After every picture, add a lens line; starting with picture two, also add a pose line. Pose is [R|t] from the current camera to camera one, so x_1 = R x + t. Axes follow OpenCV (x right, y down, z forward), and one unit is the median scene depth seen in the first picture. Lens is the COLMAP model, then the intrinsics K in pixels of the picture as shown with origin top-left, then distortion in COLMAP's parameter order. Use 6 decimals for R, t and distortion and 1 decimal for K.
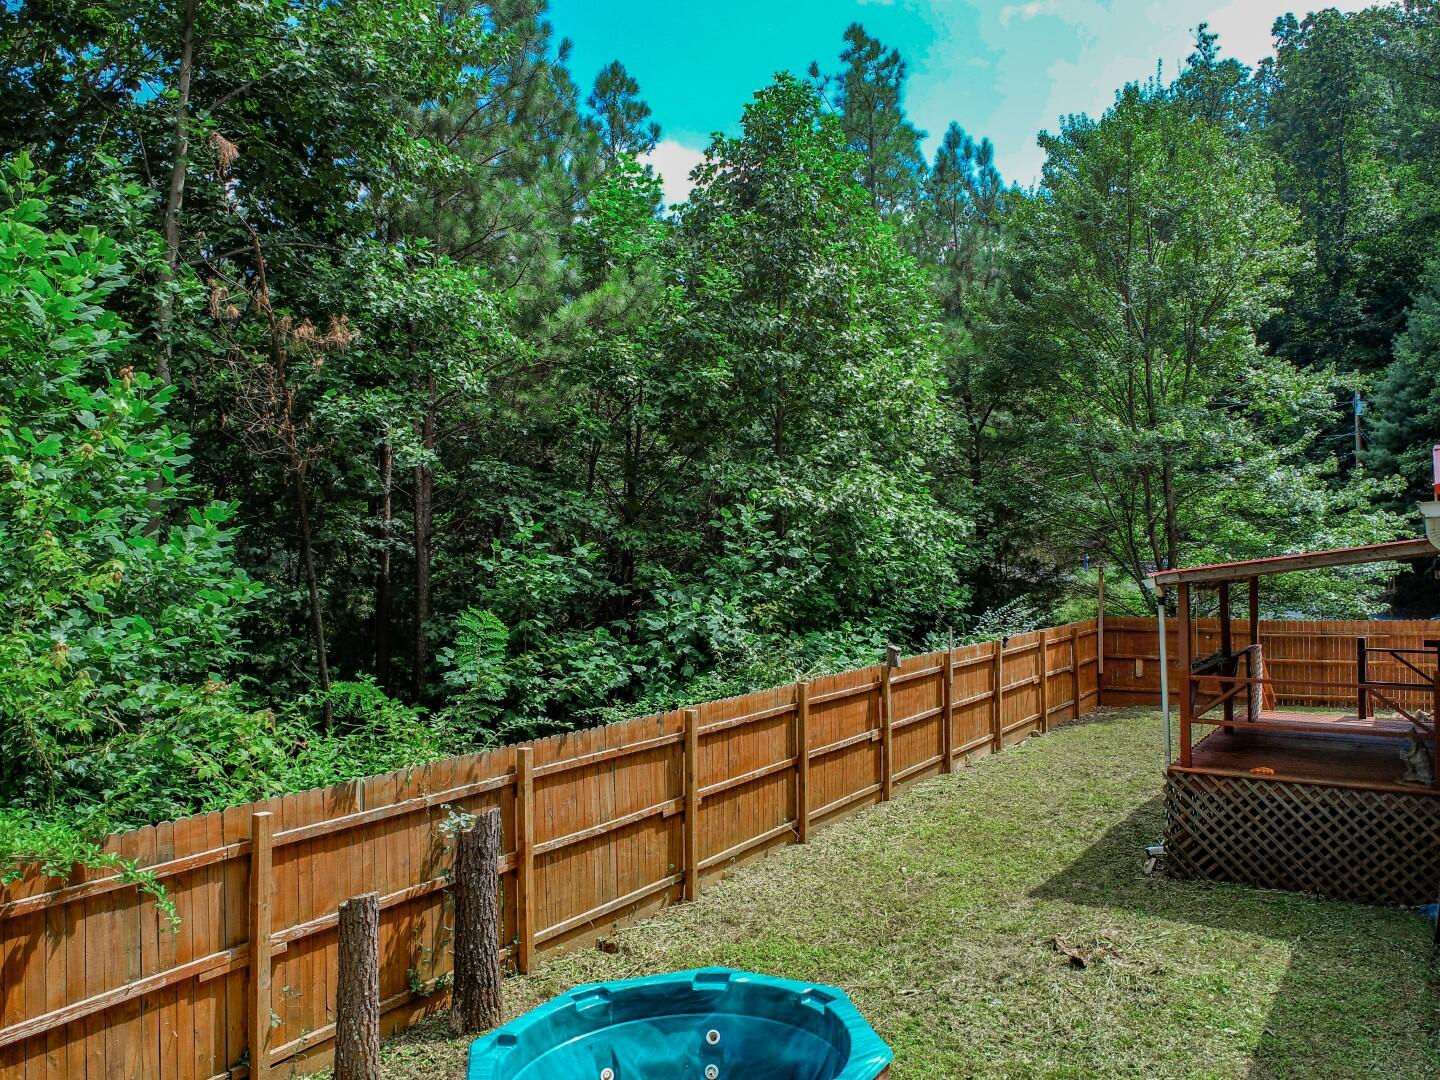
lens RADIAL K [[1073.7, 0, 716.5], [0, 1073.7, 545.2], [0, 0, 1]] dist [-0.026375, 0.011285]
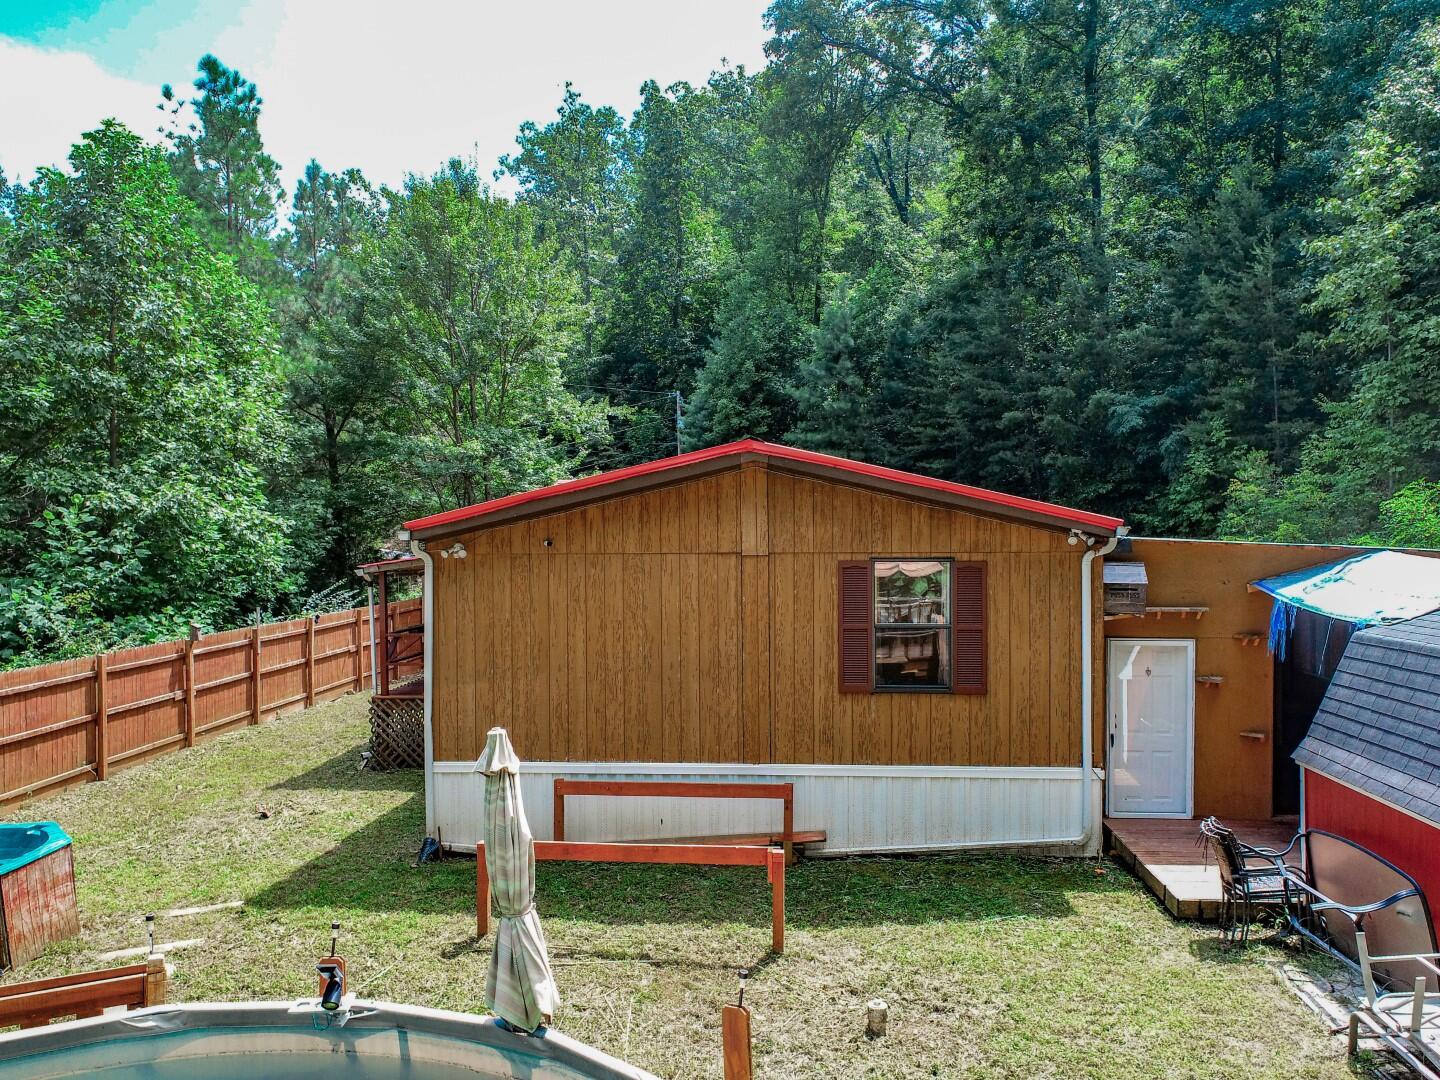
lens RADIAL K [[1073.7, 0, 716.5], [0, 1073.7, 545.2], [0, 0, 1]] dist [-0.026375, 0.011285]
pose [[0.870614, -0.006906, 0.491919, 0.068265], [-0.001092, 0.999872, 0.015969, -0.016085], [-0.491966, -0.014440, 0.870495, -0.325140]]
